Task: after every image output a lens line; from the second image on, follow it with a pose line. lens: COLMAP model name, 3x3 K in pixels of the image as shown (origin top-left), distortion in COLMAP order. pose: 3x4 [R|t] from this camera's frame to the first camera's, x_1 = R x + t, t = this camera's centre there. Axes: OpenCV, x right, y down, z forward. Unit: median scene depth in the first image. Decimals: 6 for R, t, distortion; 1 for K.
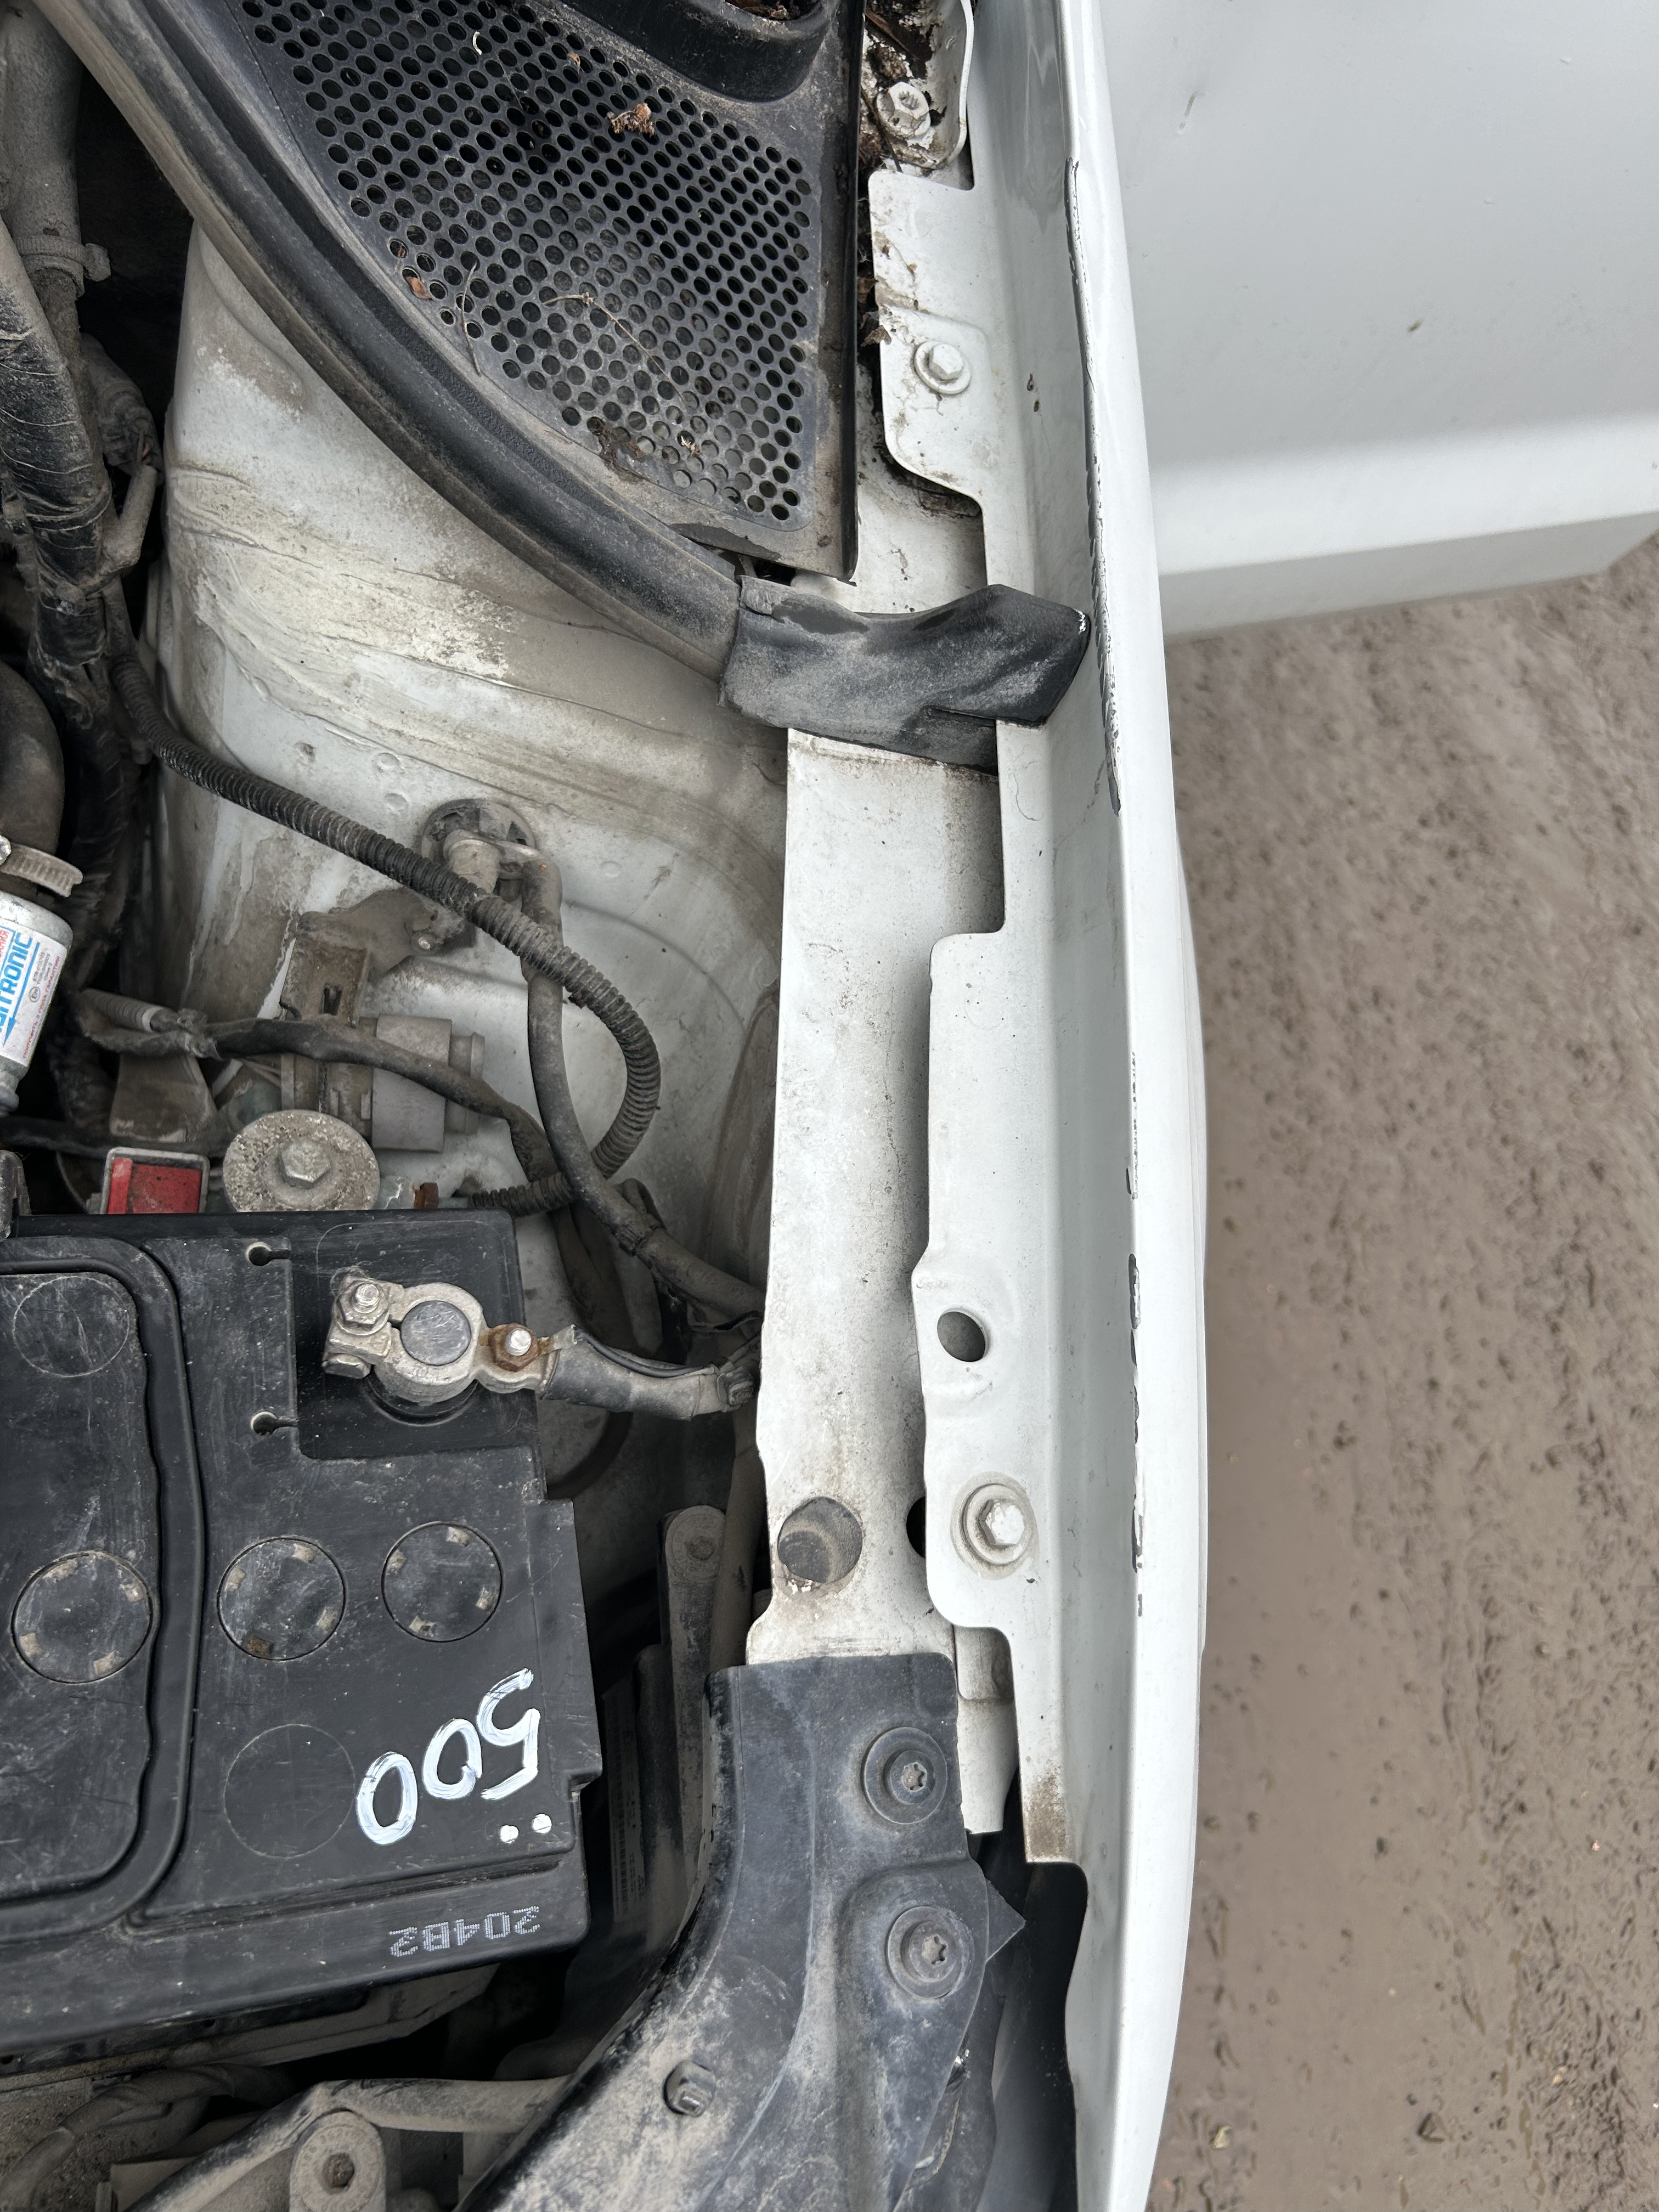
lens RADIAL K [[1717.7, 0, 829.6], [0, 1717.7, 1114.1], [0, 0, 1]] dist [0.025838, -0.034676]
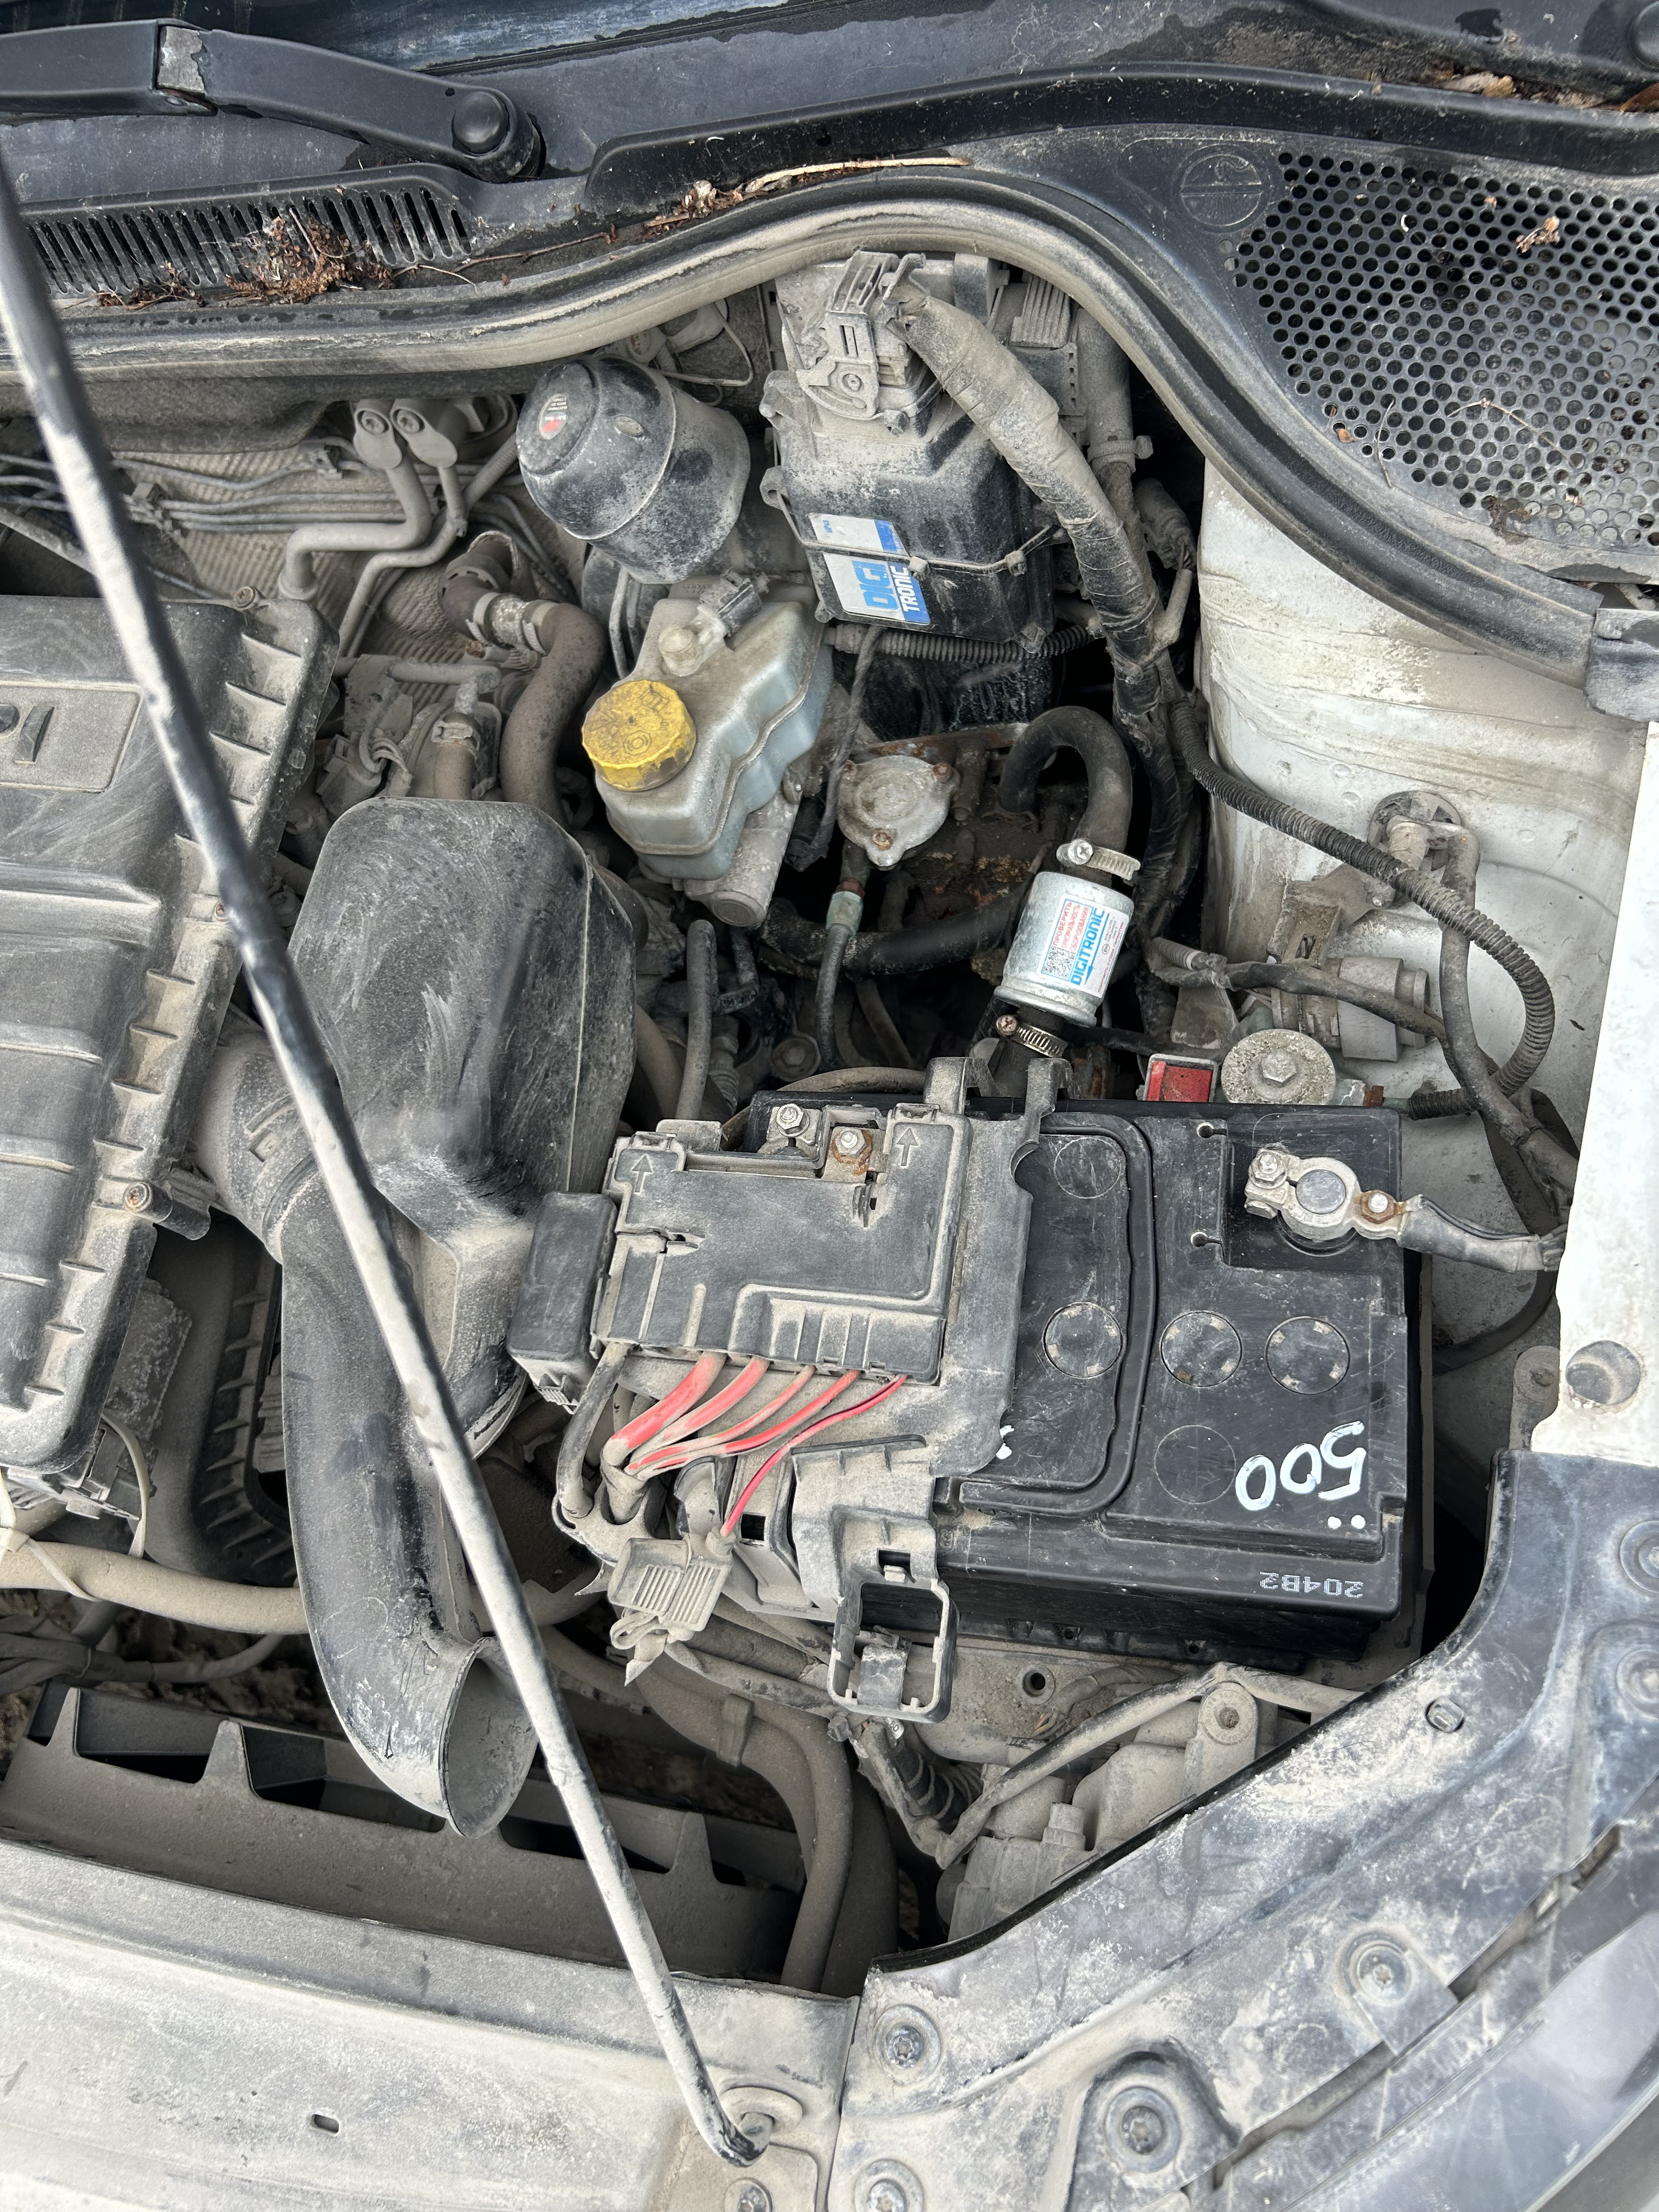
lens RADIAL K [[1675.8, 0, 831.2], [0, 1675.8, 1076.2], [0, 0, 1]] dist [0.051929, -0.056305]
pose [[0.786530, 0.031277, -0.616759, 0.284908], [-0.005690, 0.999041, 0.043407, -0.025412], [0.617525, -0.030632, 0.785954, -0.323908]]
